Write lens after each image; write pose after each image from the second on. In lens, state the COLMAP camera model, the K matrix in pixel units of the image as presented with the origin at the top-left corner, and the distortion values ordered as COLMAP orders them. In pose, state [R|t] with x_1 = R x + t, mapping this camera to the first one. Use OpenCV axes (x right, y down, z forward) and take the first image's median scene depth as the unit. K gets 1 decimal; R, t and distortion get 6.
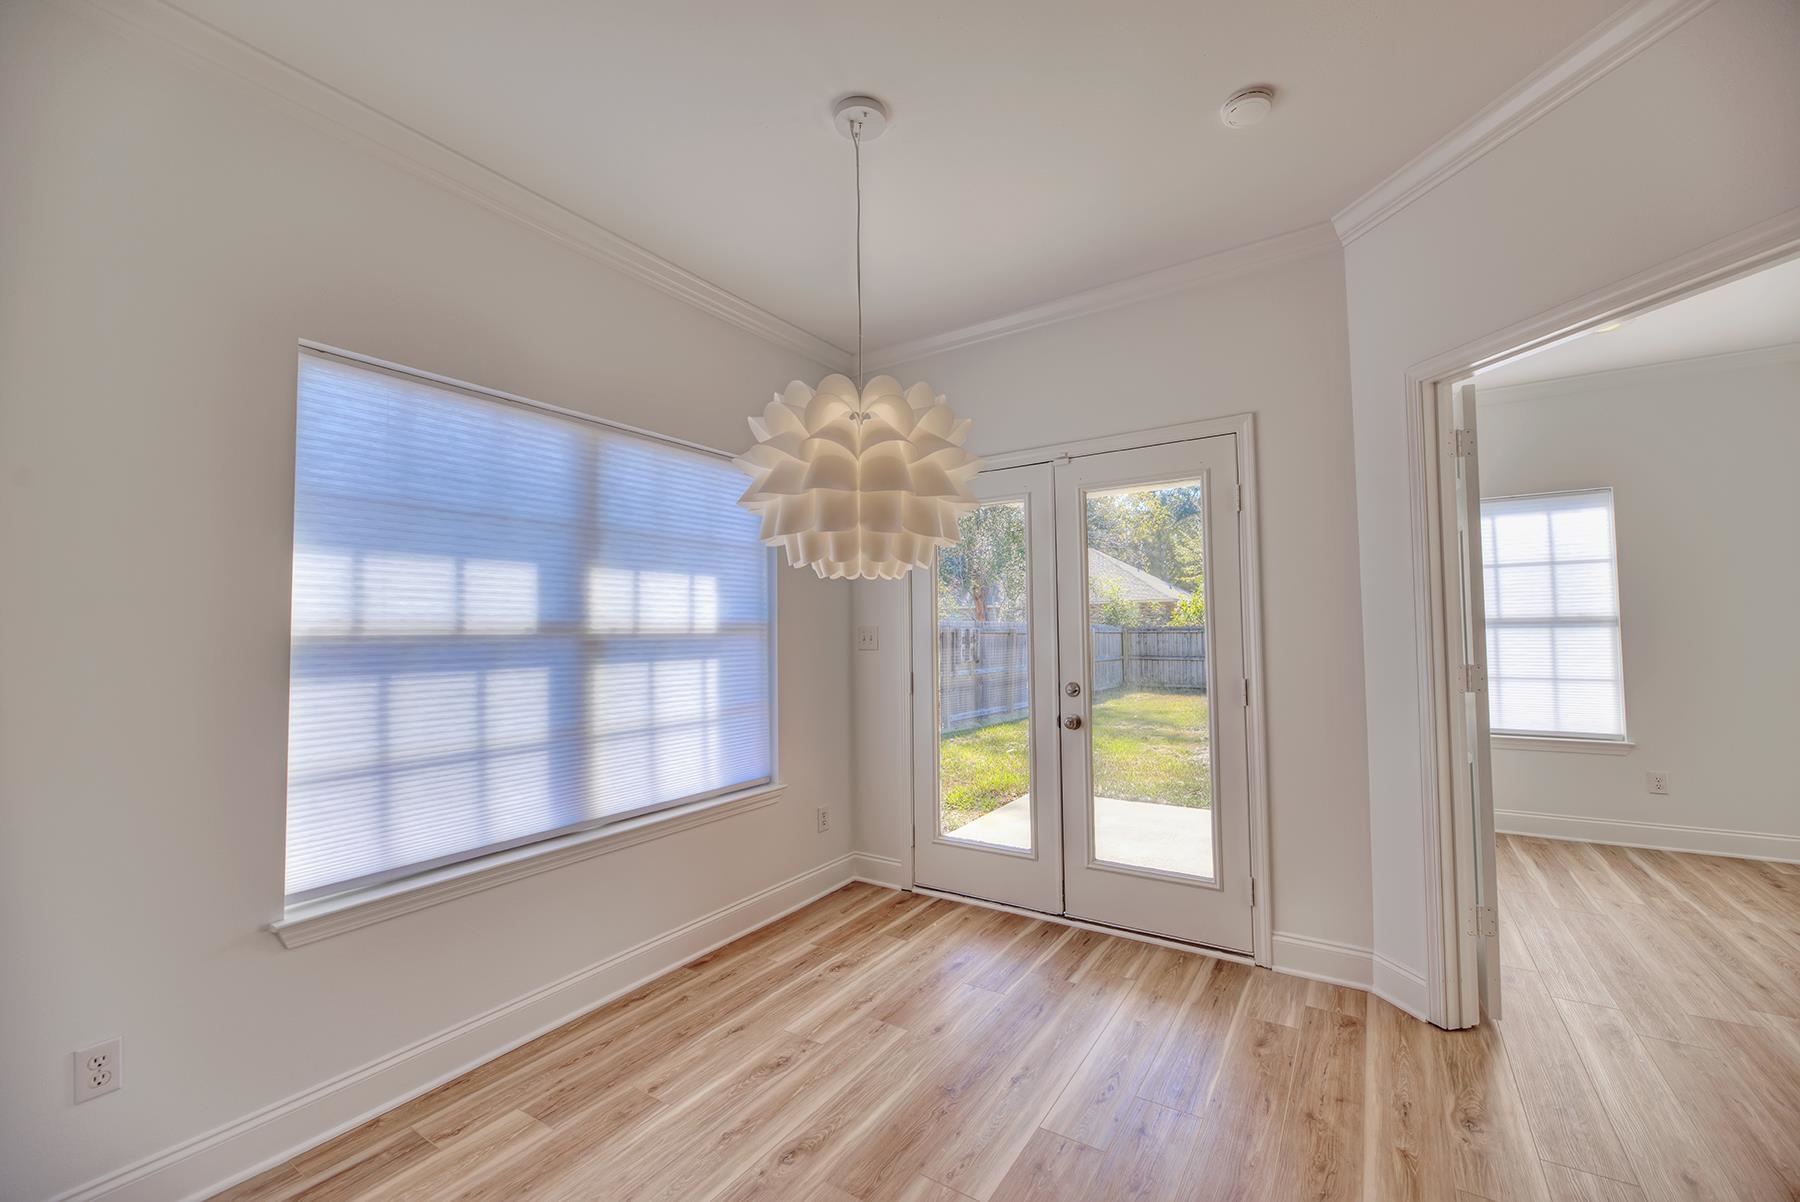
lens RADIAL K [[722.4, 0, 909.9], [0, 722.4, 603.2], [0, 0, 1]] dist [-0.002124, -0.000449]
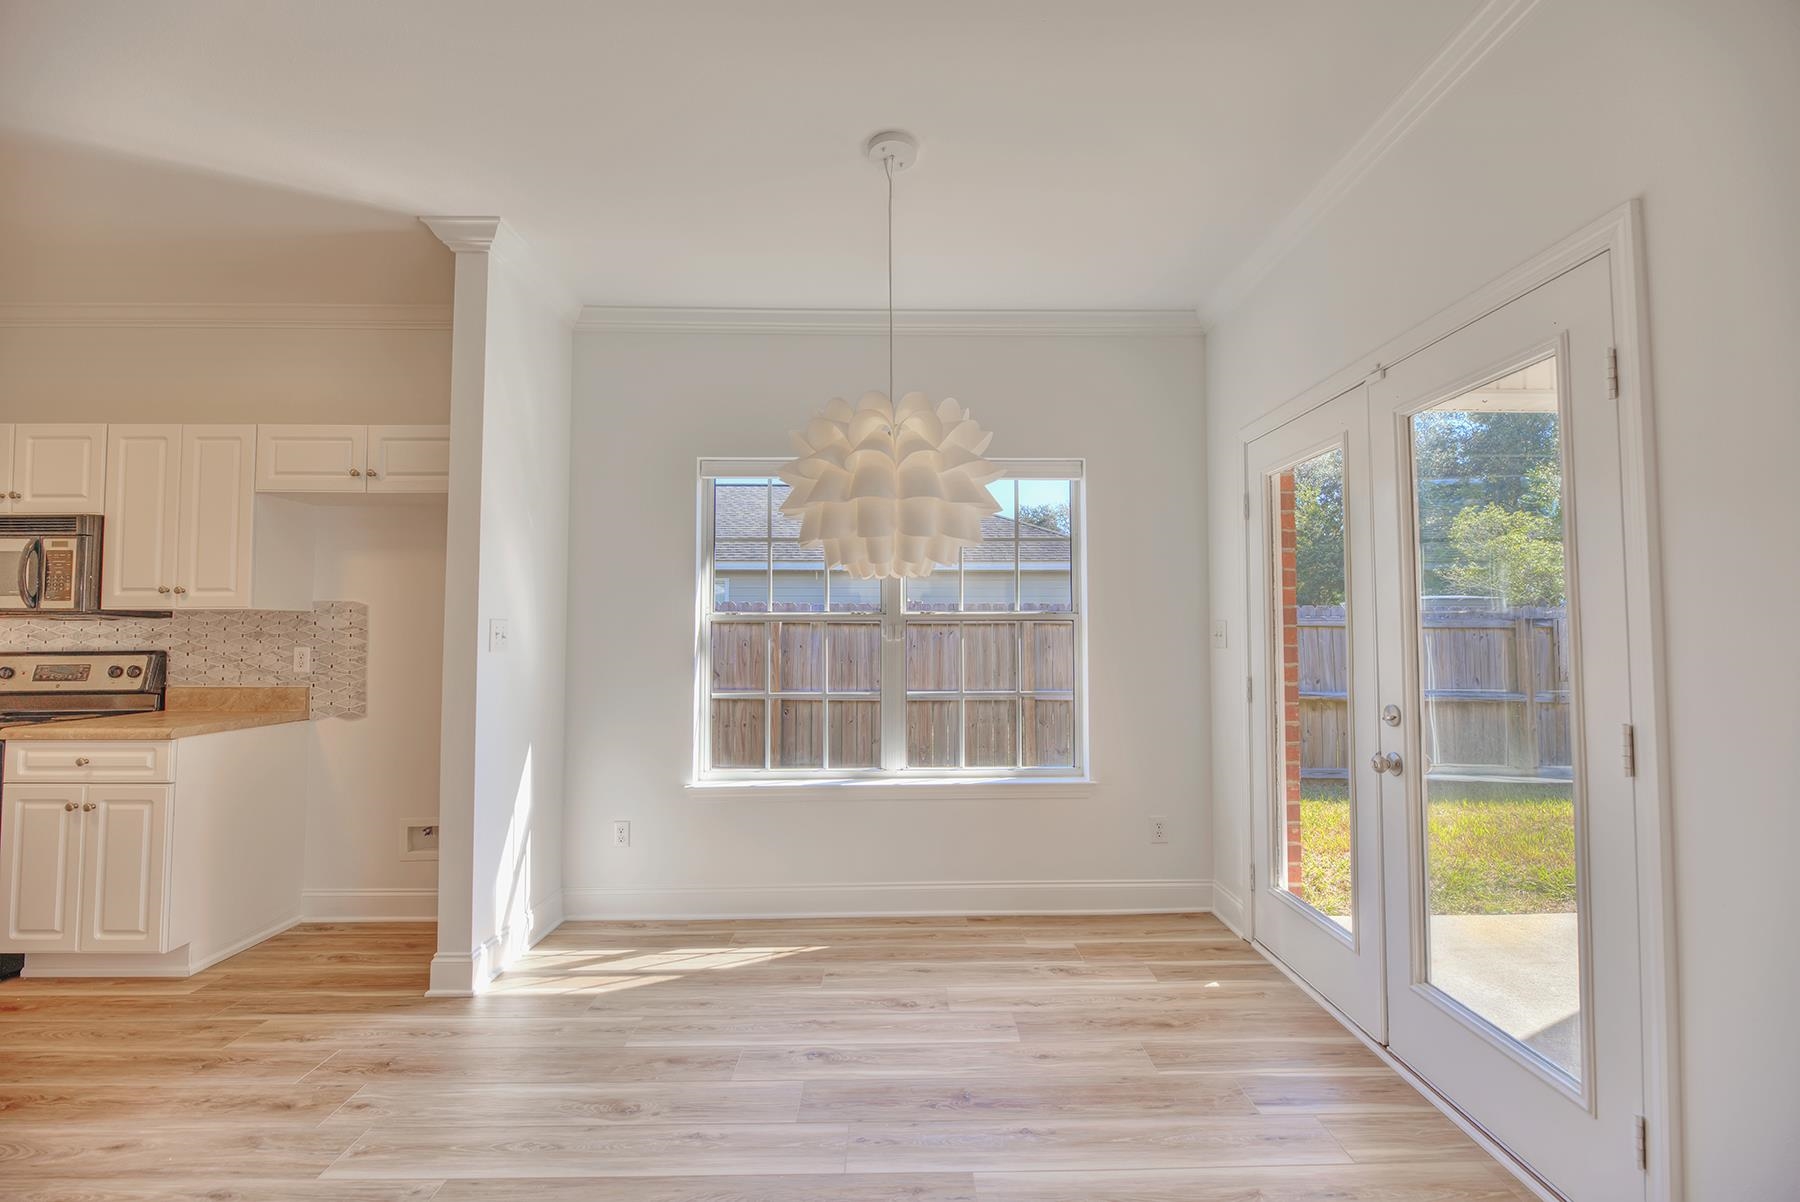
lens RADIAL K [[722.4, 0, 907.8], [0, 722.4, 603.2], [0, 0, 1]] dist [-0.002157, -0.000459]
pose [[0.559038, -0.018415, -0.828937, 0.581143], [0.027488, 0.999615, -0.003668, 0.006330], [0.828686, -0.020735, 0.559330, 0.282859]]
